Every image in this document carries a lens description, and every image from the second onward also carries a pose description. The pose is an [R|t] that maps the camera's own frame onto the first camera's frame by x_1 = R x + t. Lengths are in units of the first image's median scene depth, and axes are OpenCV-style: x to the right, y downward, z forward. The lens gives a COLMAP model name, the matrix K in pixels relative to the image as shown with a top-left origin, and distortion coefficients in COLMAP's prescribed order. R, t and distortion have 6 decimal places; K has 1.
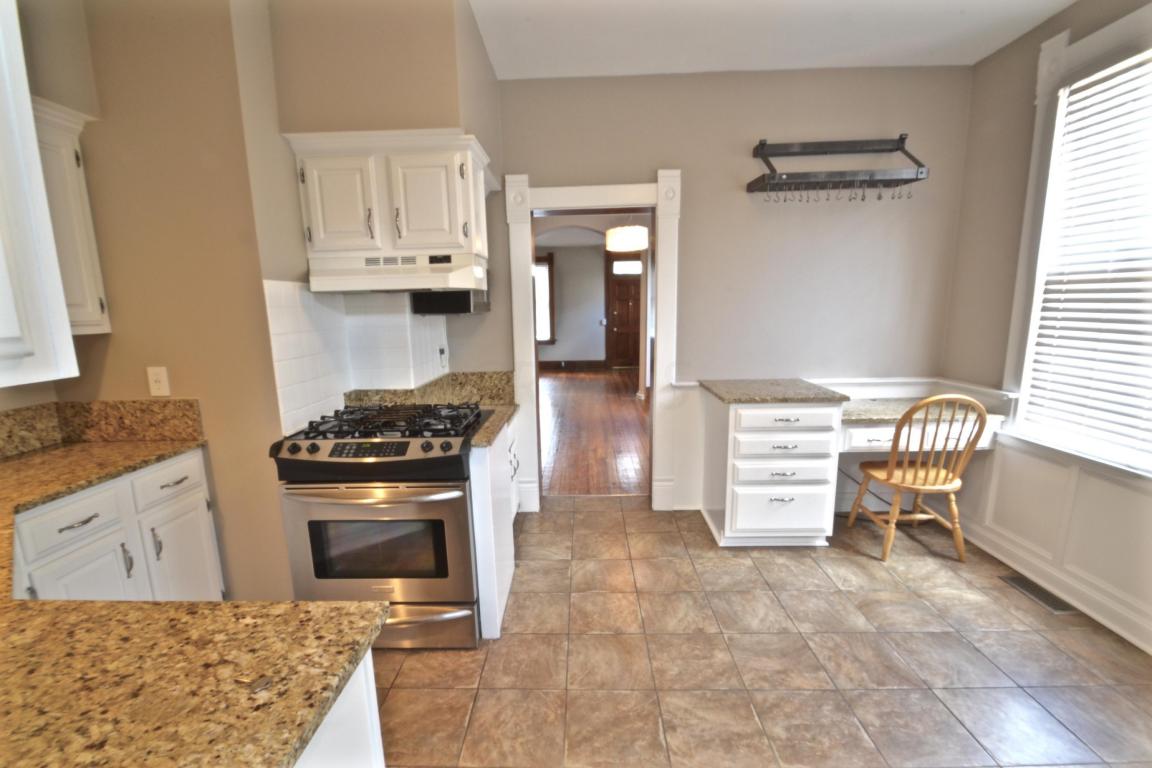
lens RADIAL K [[510.9, 0, 564.8], [0, 510.9, 404.4], [0, 0, 1]] dist [0.004222, -0.012403]
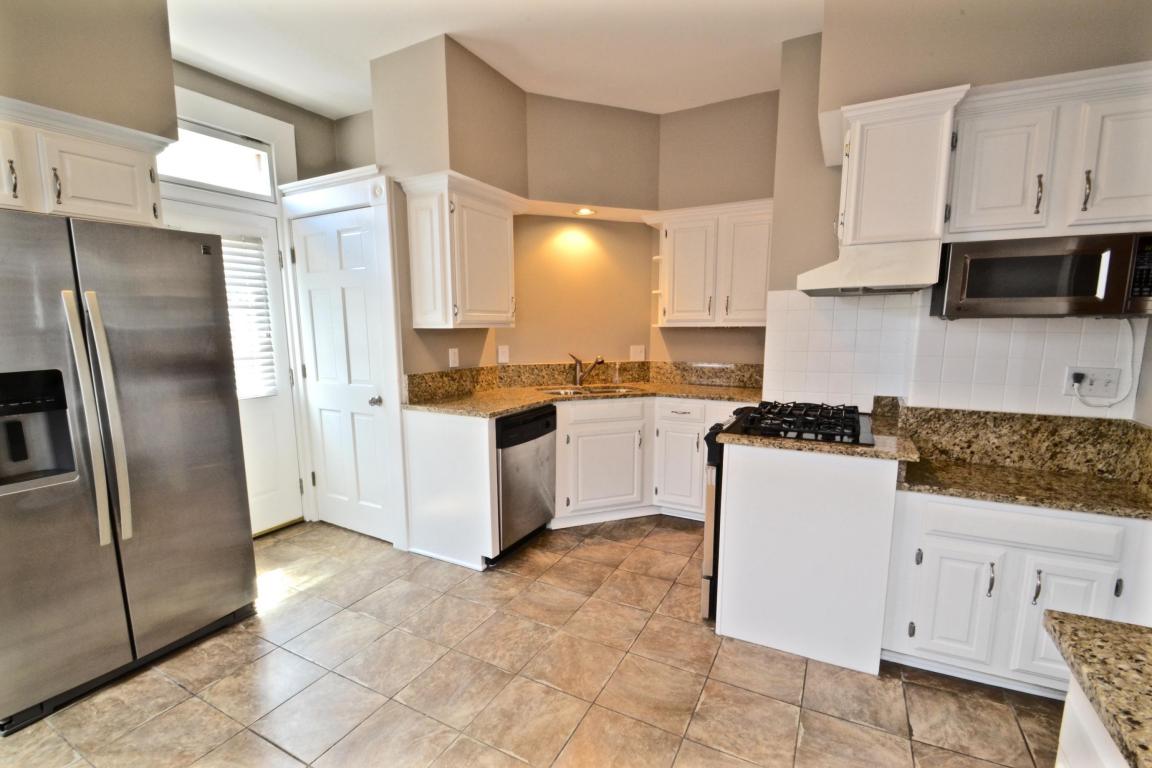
lens RADIAL K [[510.8, 0, 570.1], [0, 510.8, 402.9], [0, 0, 1]] dist [-0.000388, -0.006591]
pose [[-0.442561, 0.158344, -0.882648, 0.726998], [-0.150324, 0.957259, 0.247101, -0.170104], [0.884049, 0.242040, -0.399842, 0.908318]]
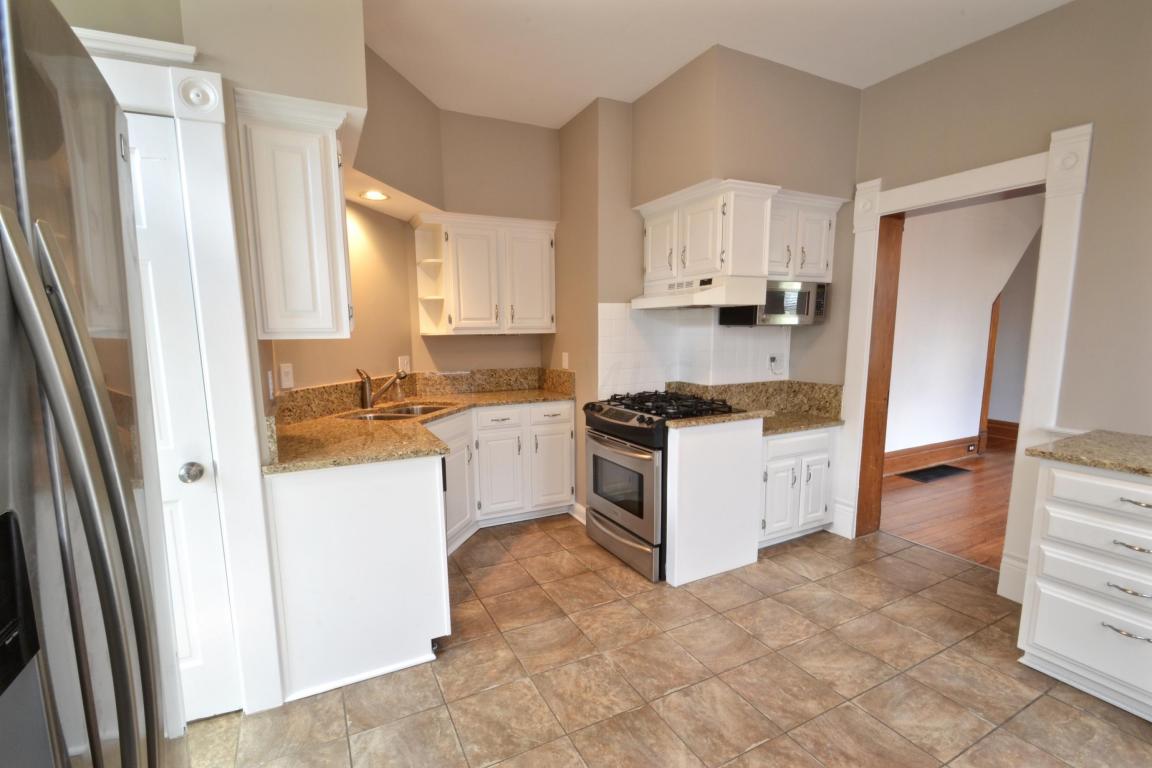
lens RADIAL K [[510.9, 0, 564.8], [0, 510.9, 404.4], [0, 0, 1]] dist [0.004222, -0.012403]
pose [[0.476355, 0.143834, -0.867408, 0.657229], [-0.160751, 0.984148, 0.074912, -0.023347], [0.864433, 0.103752, 0.491926, 0.102725]]
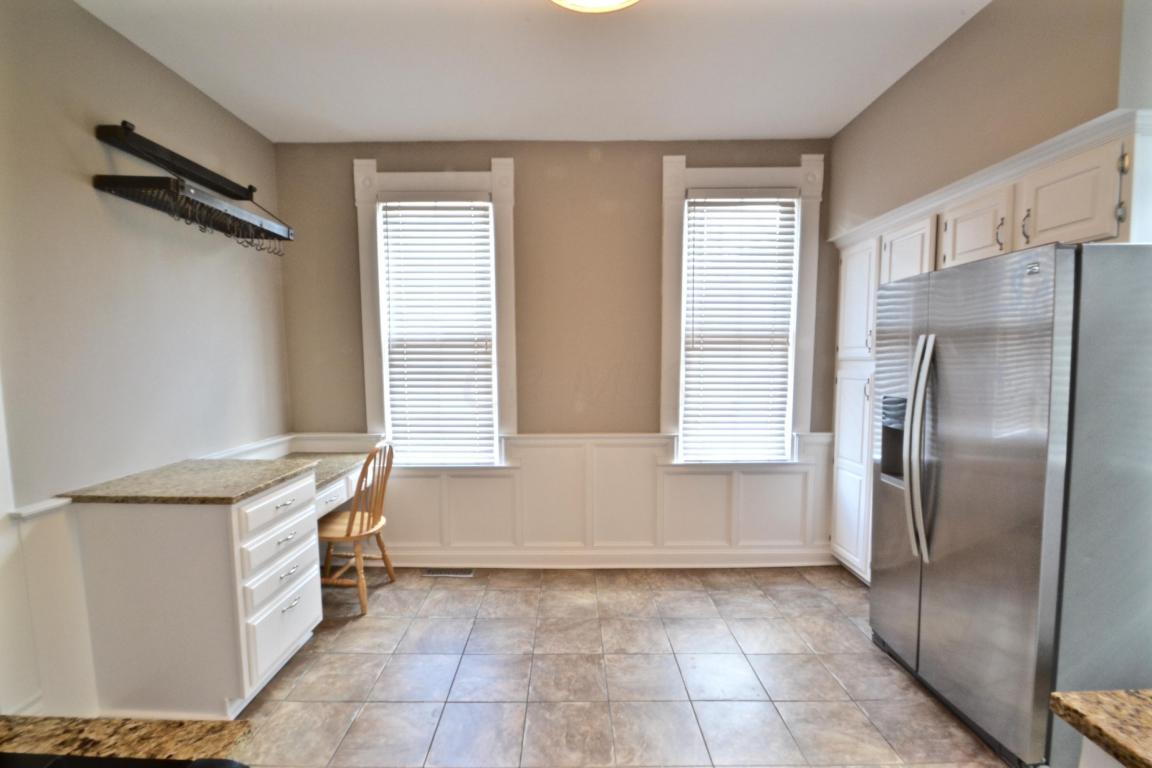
lens RADIAL K [[510.8, 0, 570.1], [0, 510.8, 402.9], [0, 0, 1]] dist [-0.000388, -0.006591]
pose [[-0.034305, -0.069444, 0.996996, -0.392929], [0.188814, 0.979168, 0.074699, -0.106978], [-0.981413, 0.190810, -0.020478, 0.597429]]
